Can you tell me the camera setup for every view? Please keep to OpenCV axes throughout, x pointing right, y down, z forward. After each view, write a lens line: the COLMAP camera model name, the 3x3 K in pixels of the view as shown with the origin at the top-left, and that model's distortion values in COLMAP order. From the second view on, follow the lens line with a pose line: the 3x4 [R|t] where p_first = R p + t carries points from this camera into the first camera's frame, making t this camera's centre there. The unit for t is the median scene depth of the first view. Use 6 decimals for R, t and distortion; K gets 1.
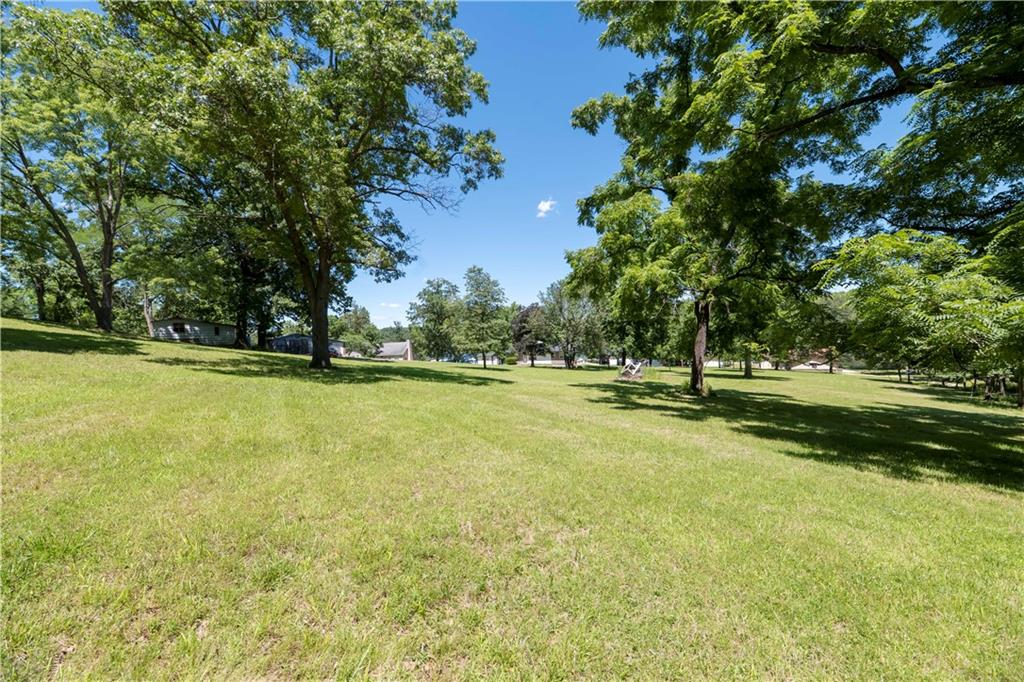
lens RADIAL K [[422.6, 0, 515.7], [0, 422.6, 343.5], [0, 0, 1]] dist [-0.004747, -0.000784]
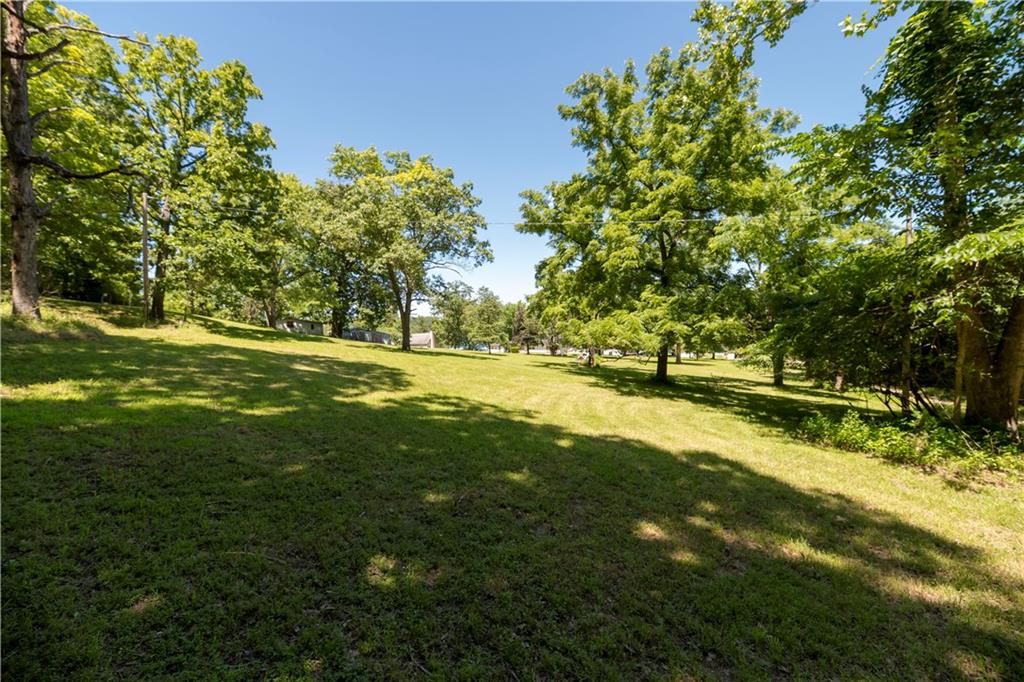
lens RADIAL K [[422.6, 0, 507.0], [0, 422.6, 344.4], [0, 0, 1]] dist [-0.004747, -0.000784]
pose [[0.998496, 0.012999, -0.053258, 0.052614], [-0.011597, 0.999580, 0.026559, -0.012768], [0.053581, -0.025902, 0.998228, -0.384940]]
